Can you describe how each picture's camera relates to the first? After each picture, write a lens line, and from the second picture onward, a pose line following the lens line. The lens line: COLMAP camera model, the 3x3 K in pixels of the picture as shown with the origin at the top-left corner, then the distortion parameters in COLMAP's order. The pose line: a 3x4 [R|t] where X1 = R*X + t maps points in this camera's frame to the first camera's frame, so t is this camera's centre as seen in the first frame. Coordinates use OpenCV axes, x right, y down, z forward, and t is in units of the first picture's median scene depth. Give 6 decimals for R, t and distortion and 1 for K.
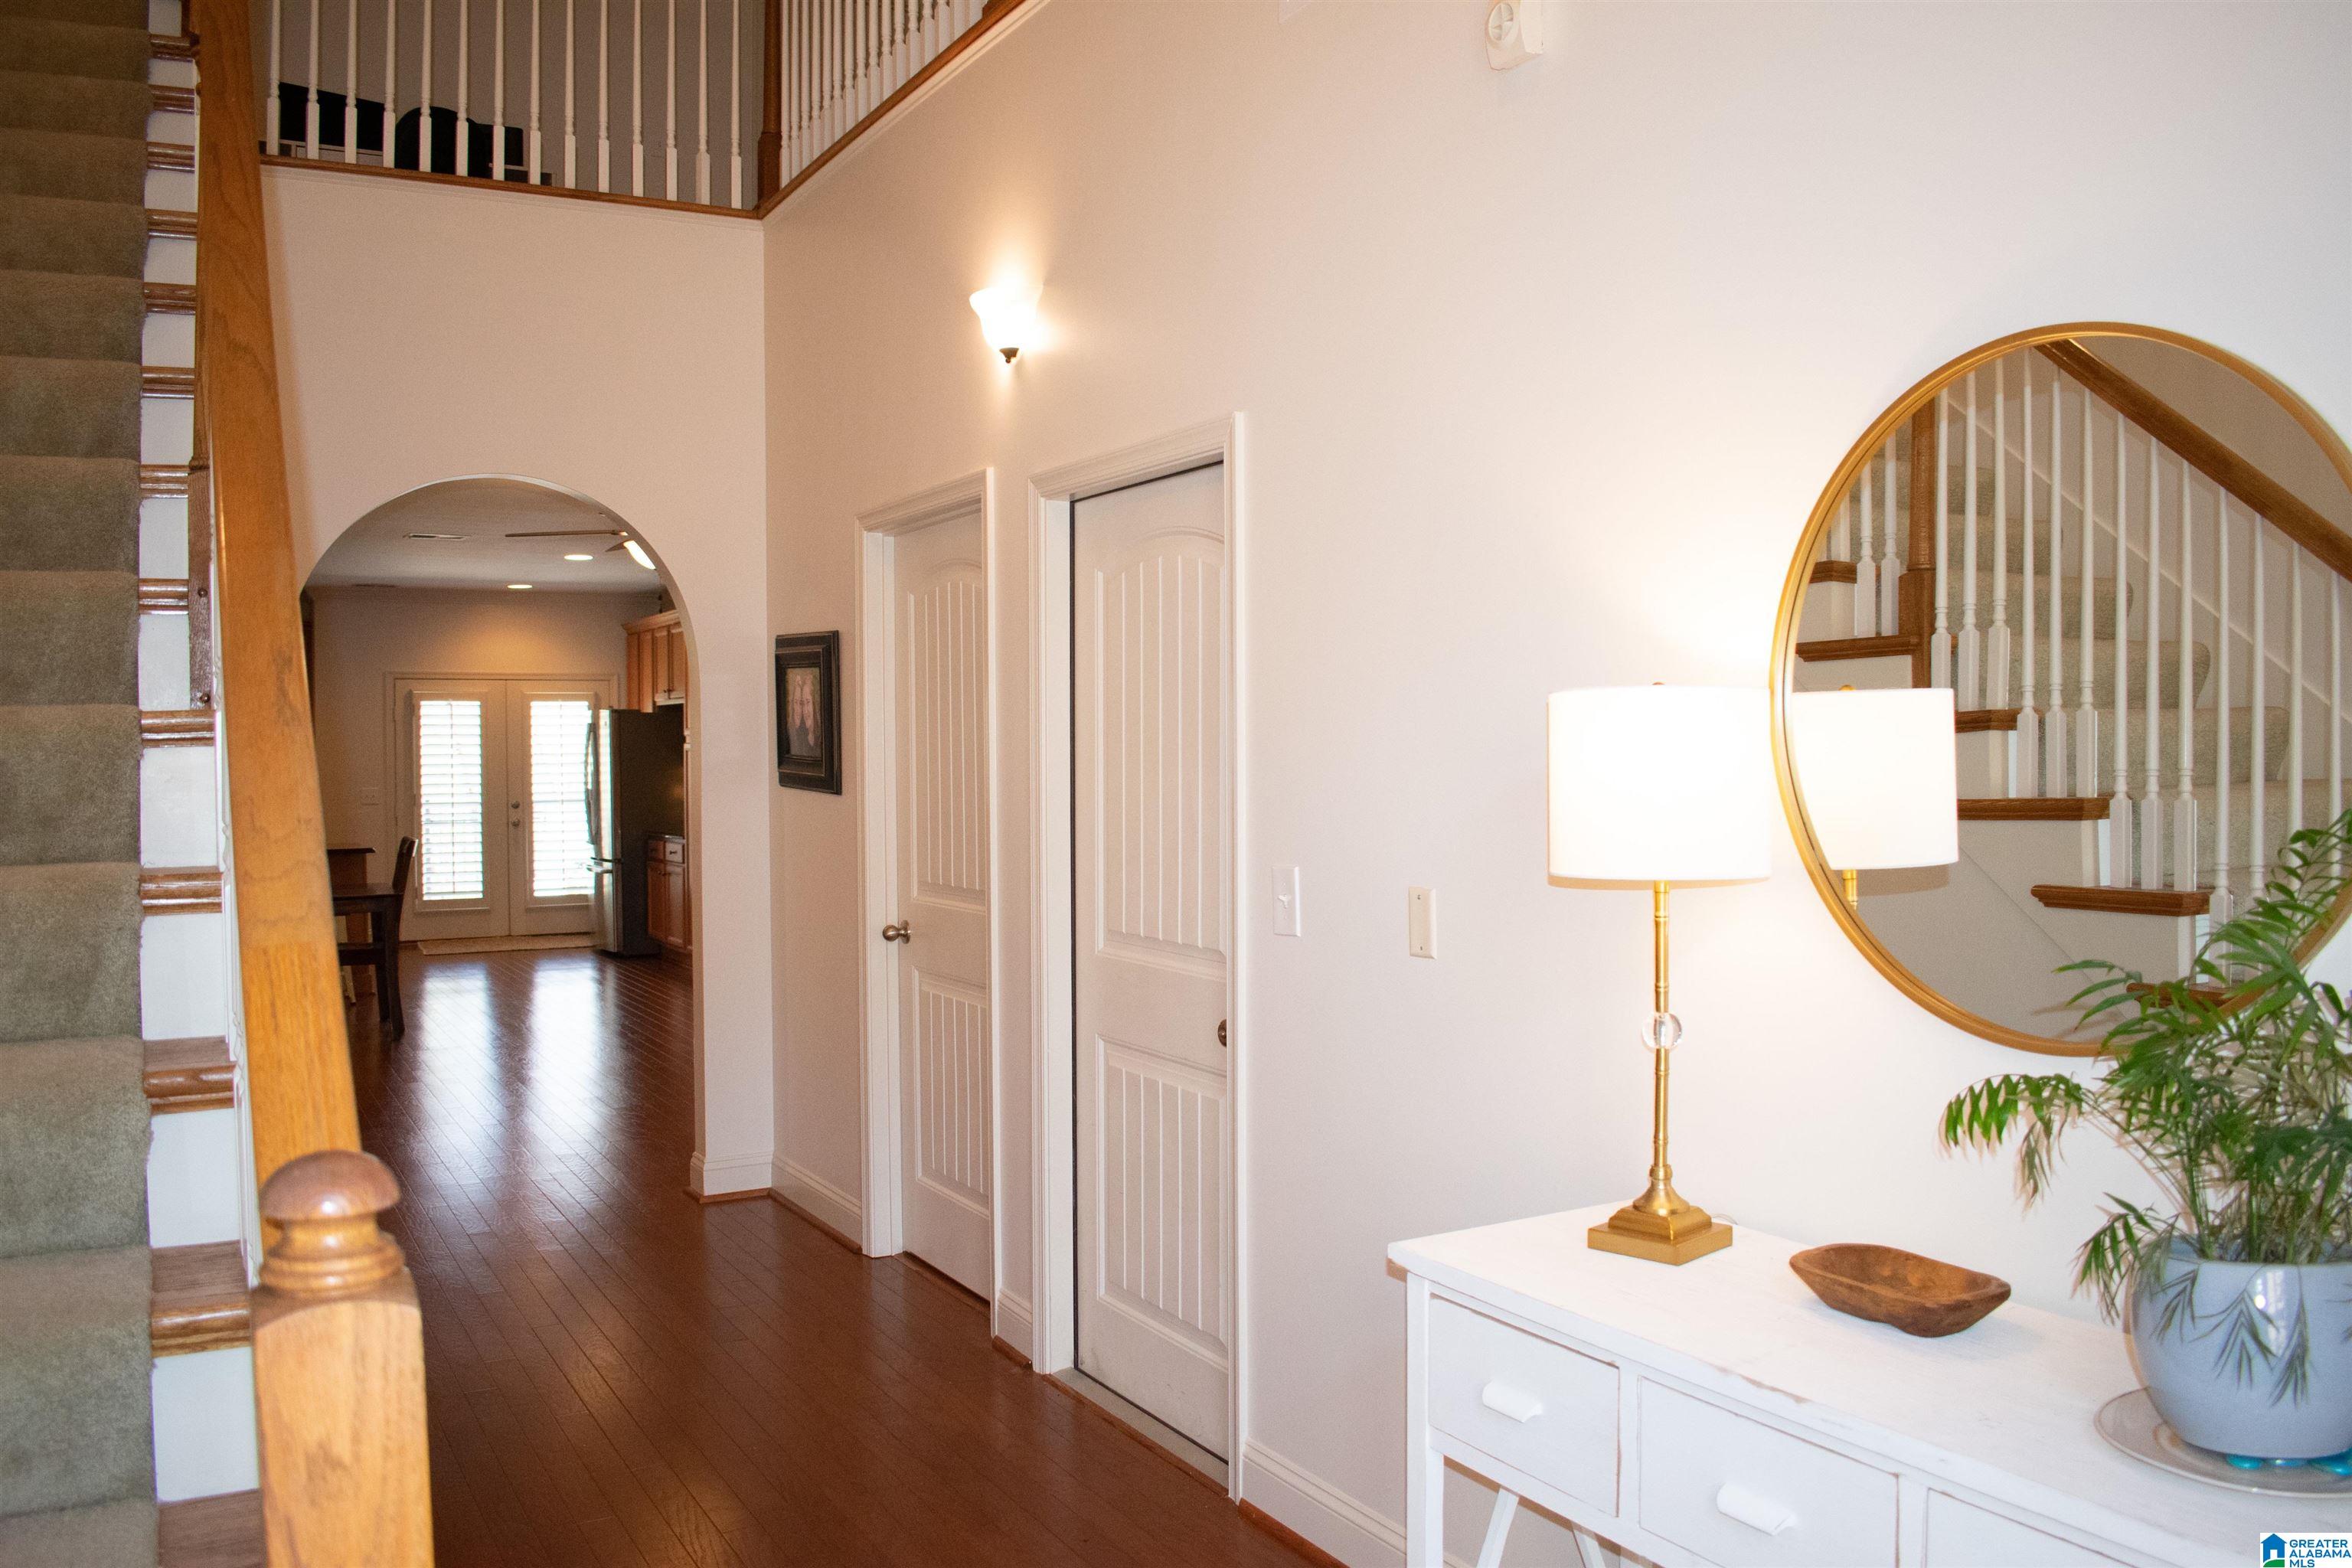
lens RADIAL K [[1880.9, 0, 1199.4], [0, 1880.9, 783.3], [0, 0, 1]] dist [-0.082557, 0.000912]
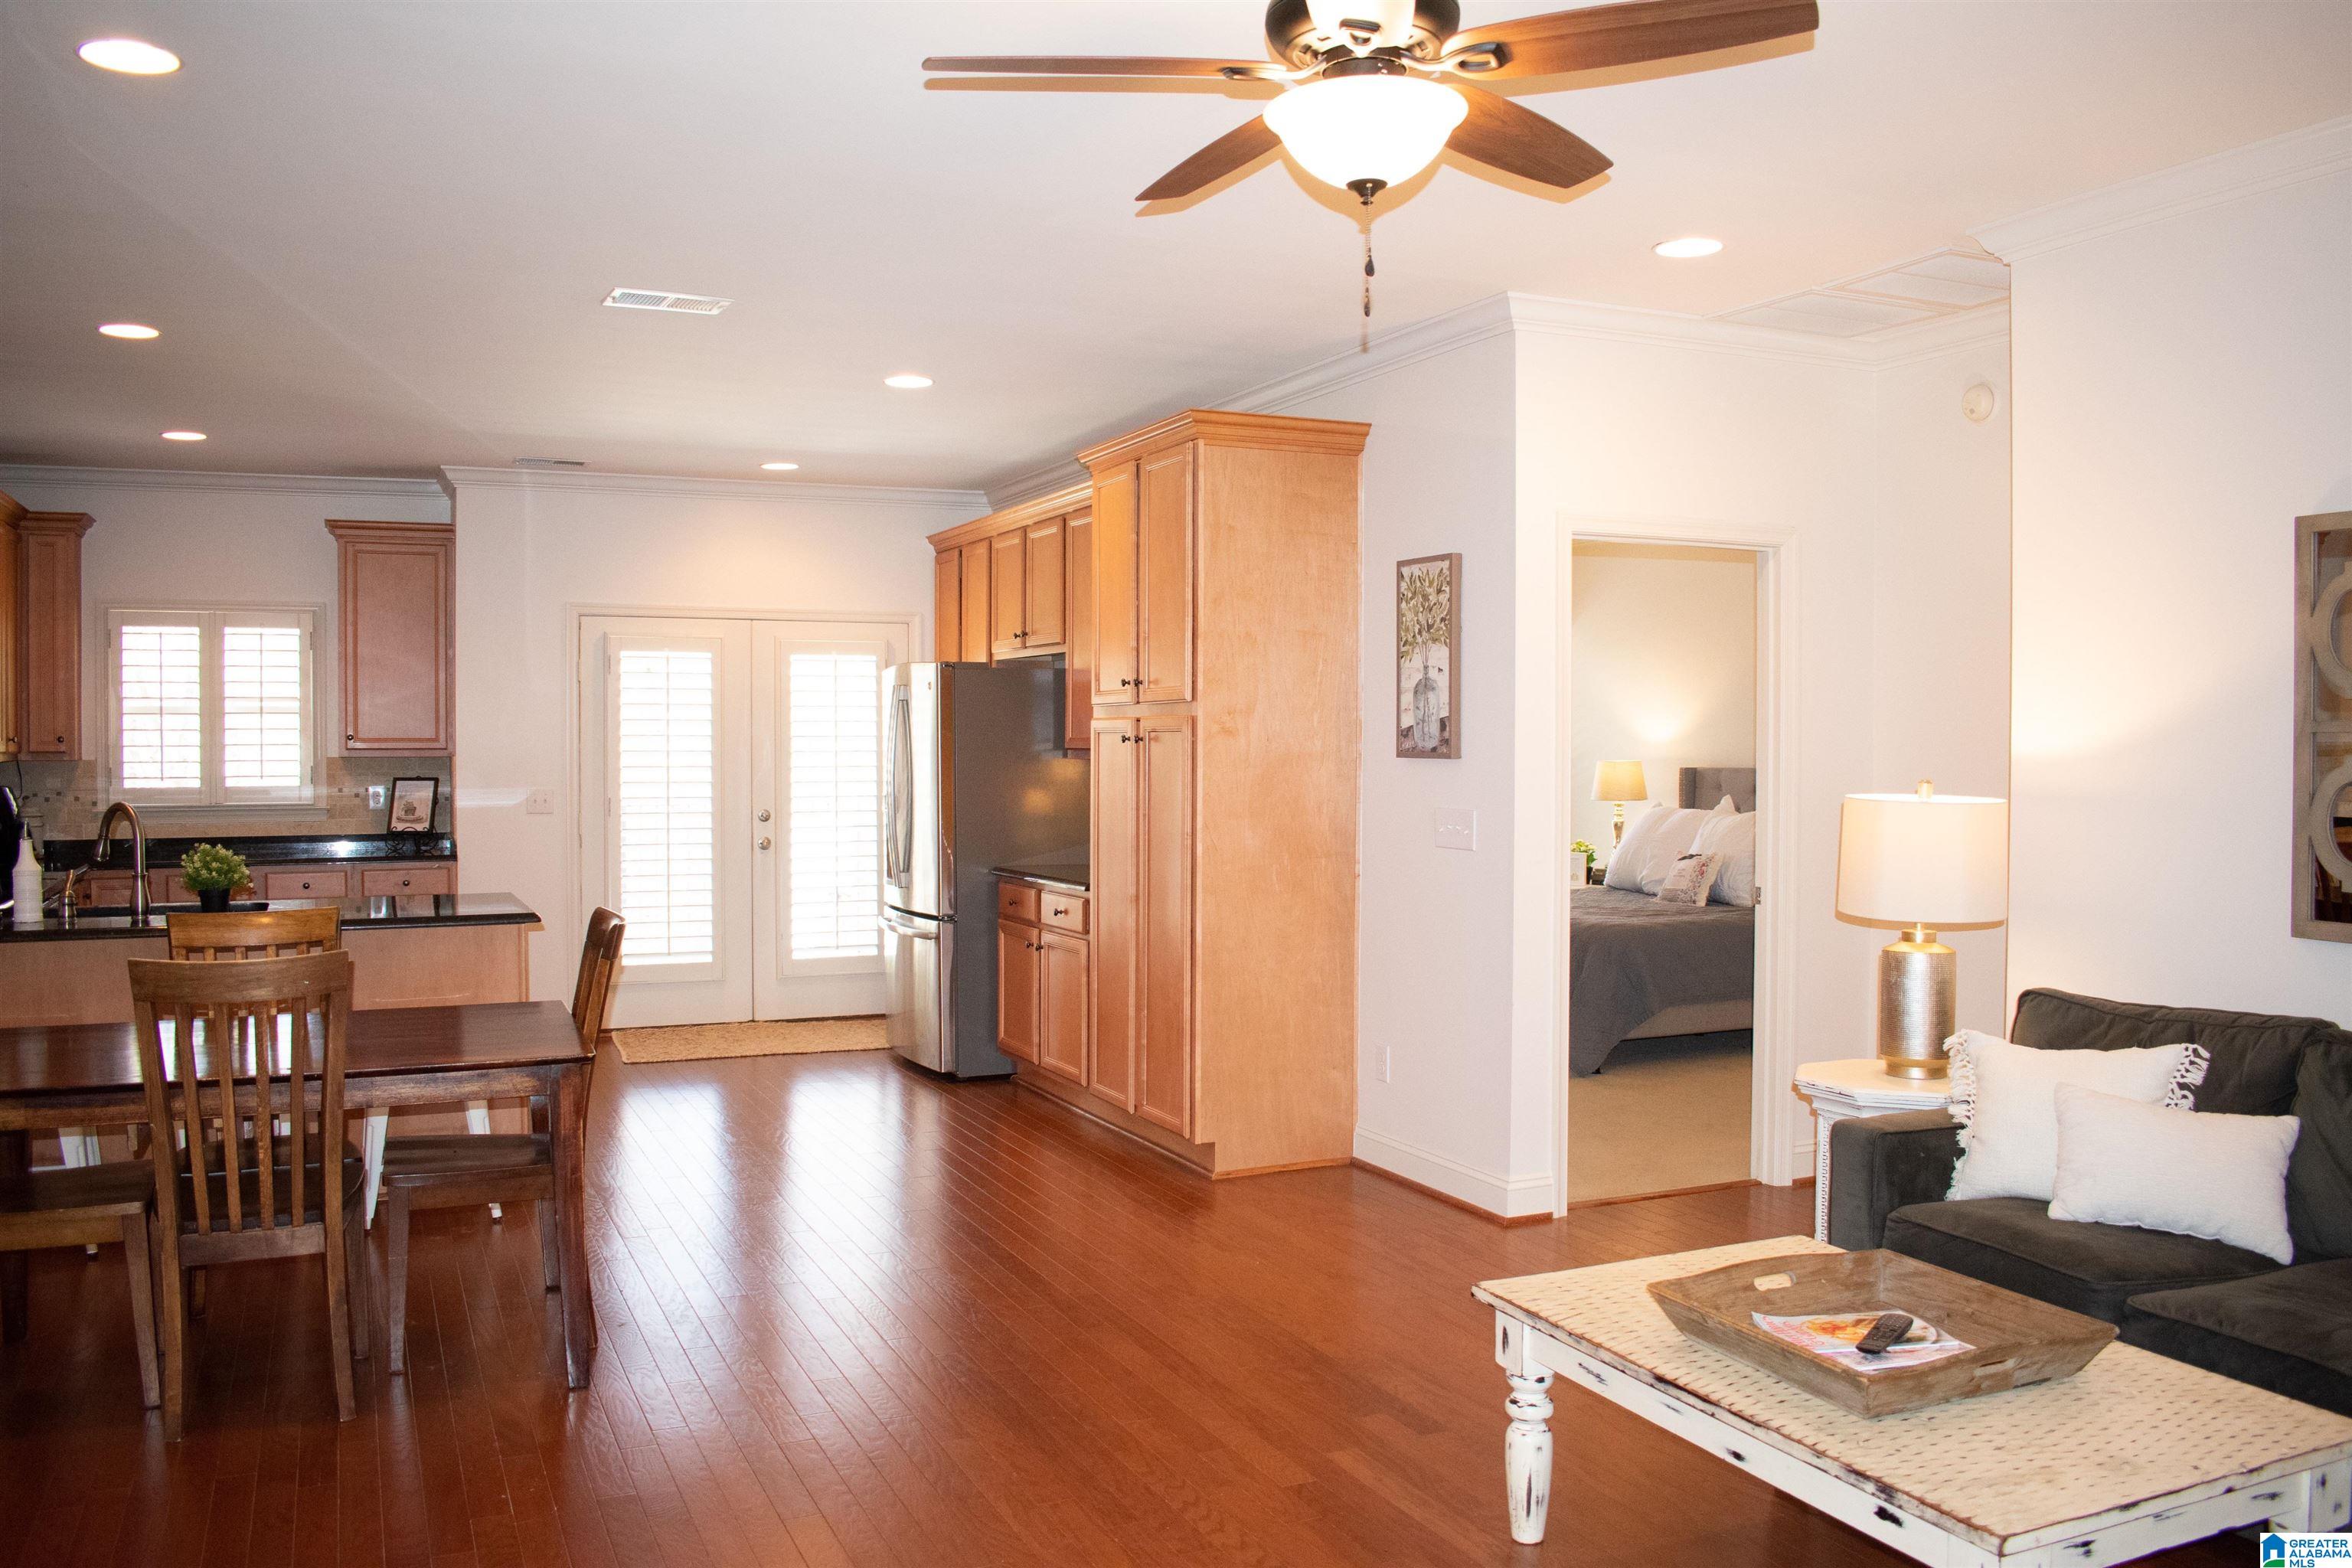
lens RADIAL K [[1880.9, 0, 1199.4], [0, 1880.9, 783.3], [0, 0, 1]] dist [-0.082557, 0.000912]
pose [[0.996031, 0.012673, -0.088106, -0.169195], [-0.012226, 0.999910, 0.005604, -0.005160], [0.088169, -0.004505, 0.996095, 0.388980]]
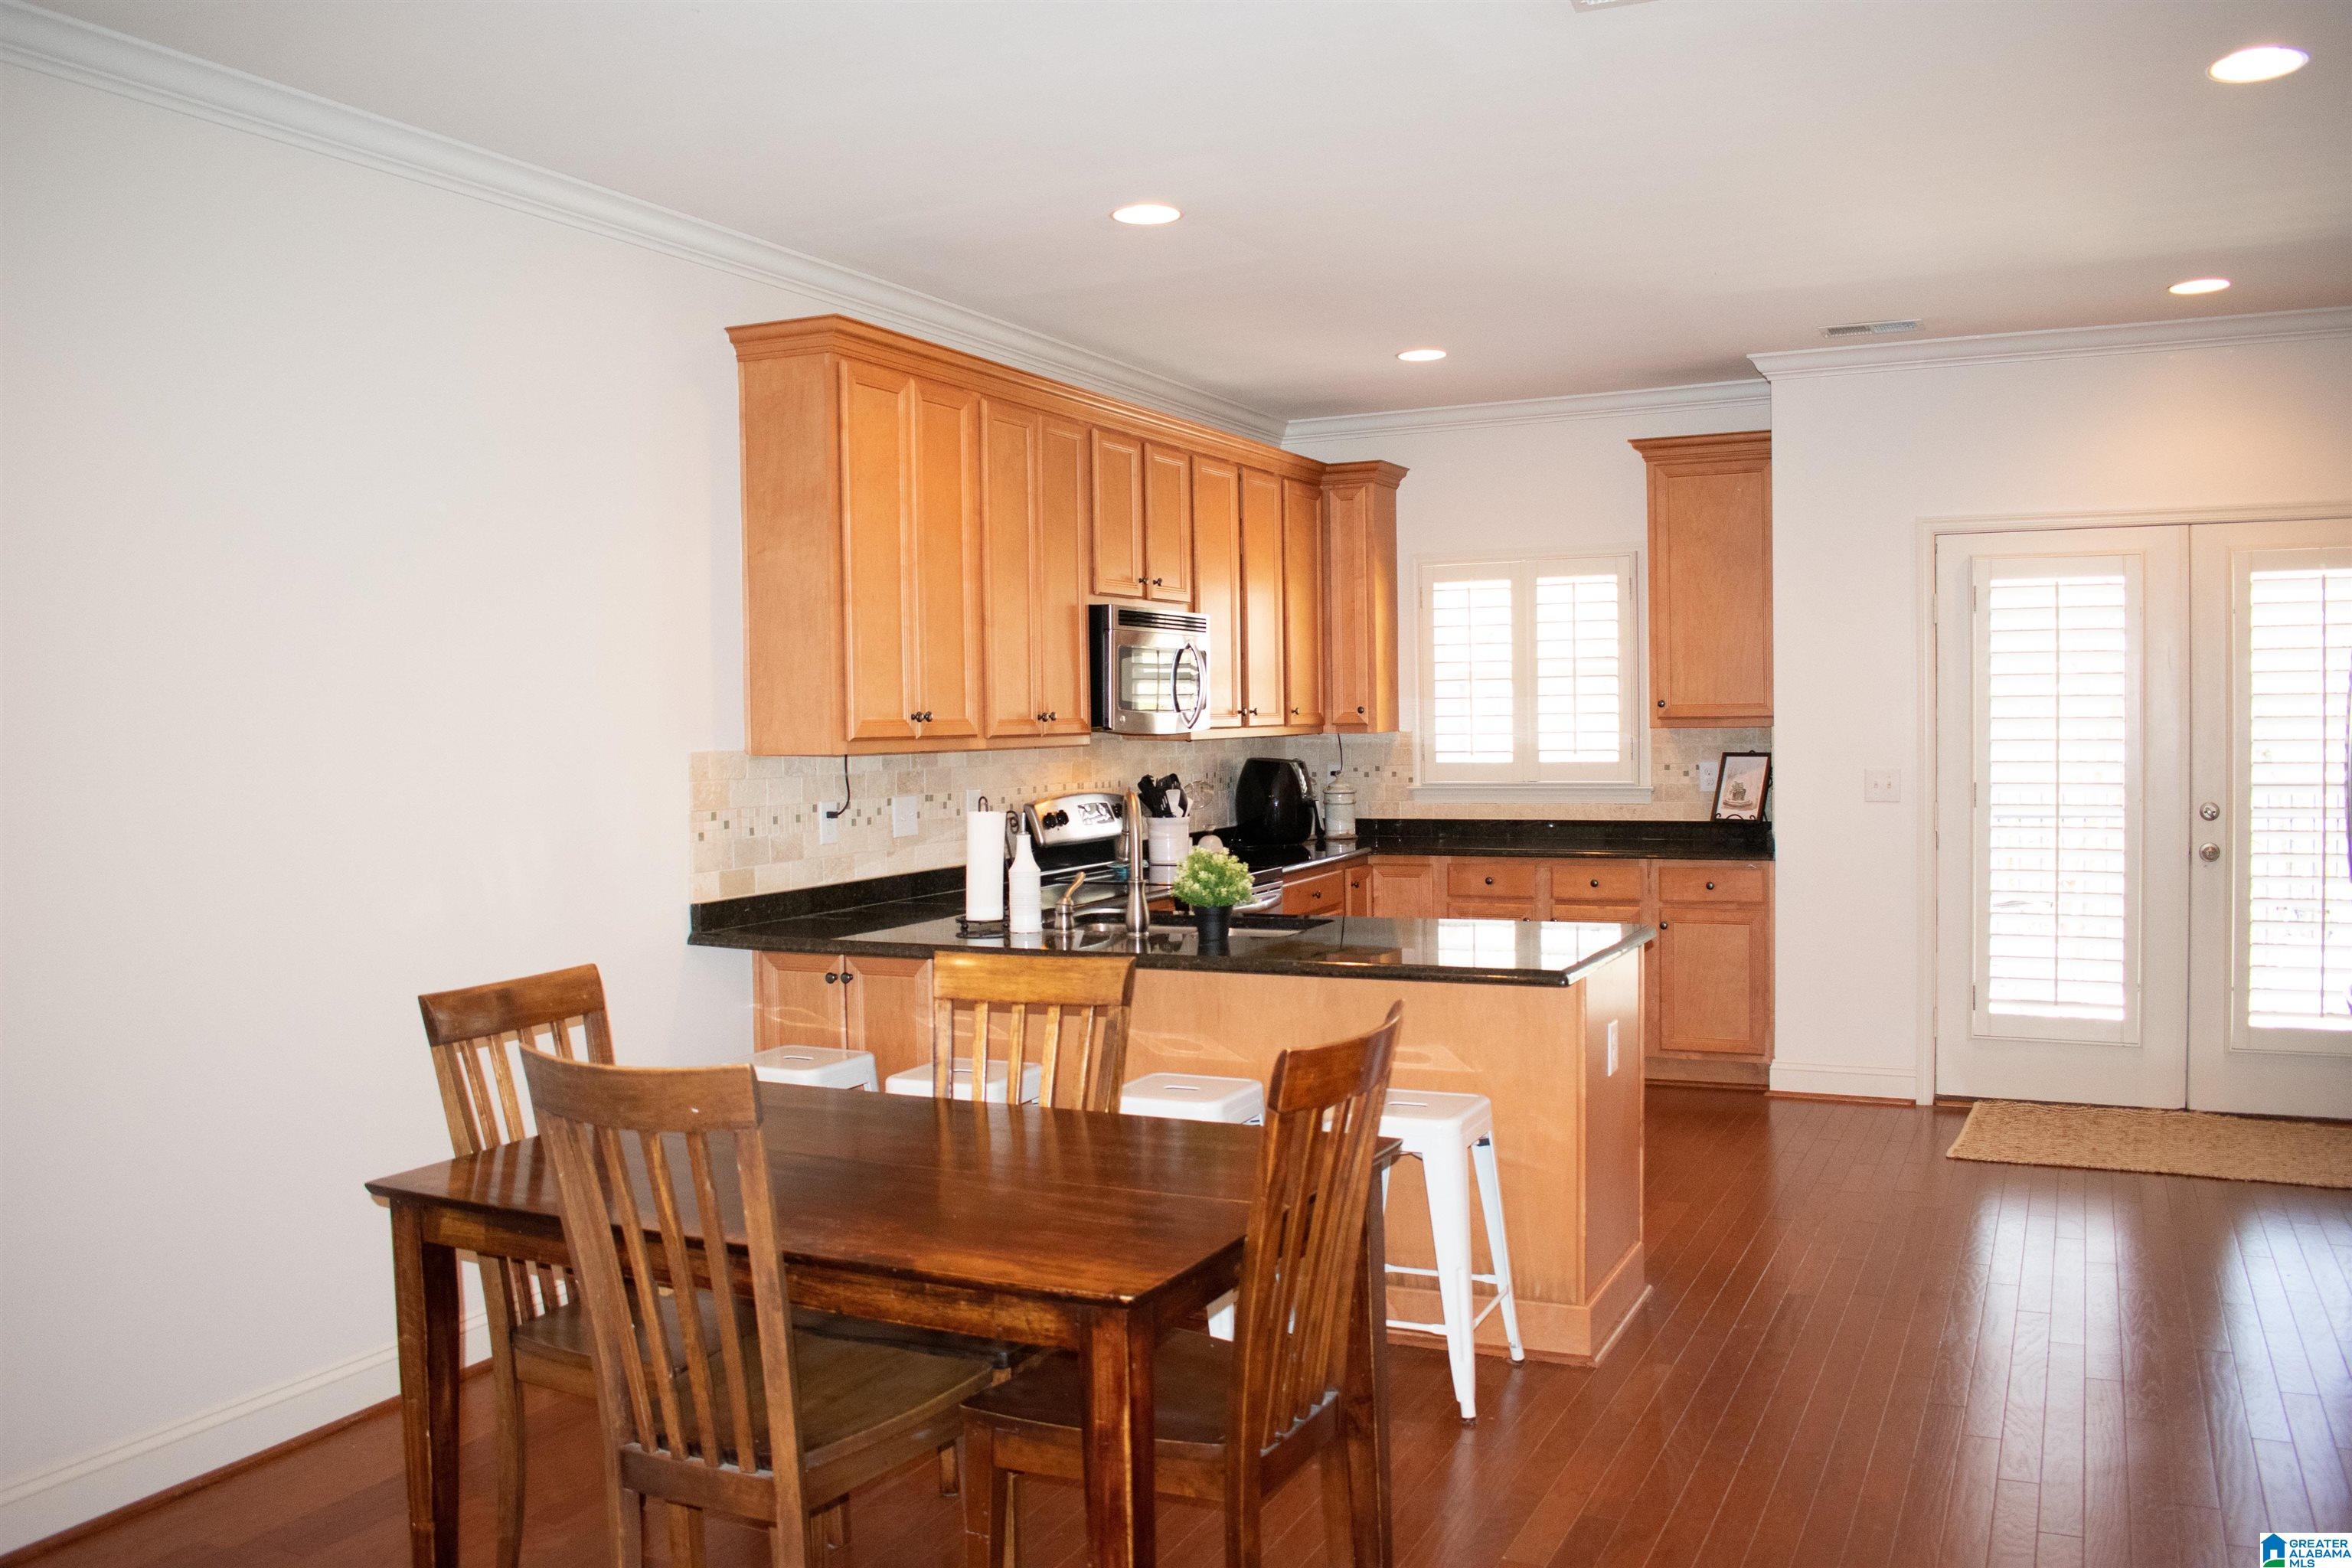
lens RADIAL K [[1880.9, 0, 1199.4], [0, 1880.9, 783.3], [0, 0, 1]] dist [-0.082557, 0.000912]
pose [[0.571133, 0.032081, -0.820230, -0.157951], [-0.005759, 0.999368, 0.035077, -0.009069], [0.820837, -0.015310, 0.570957, 0.585181]]
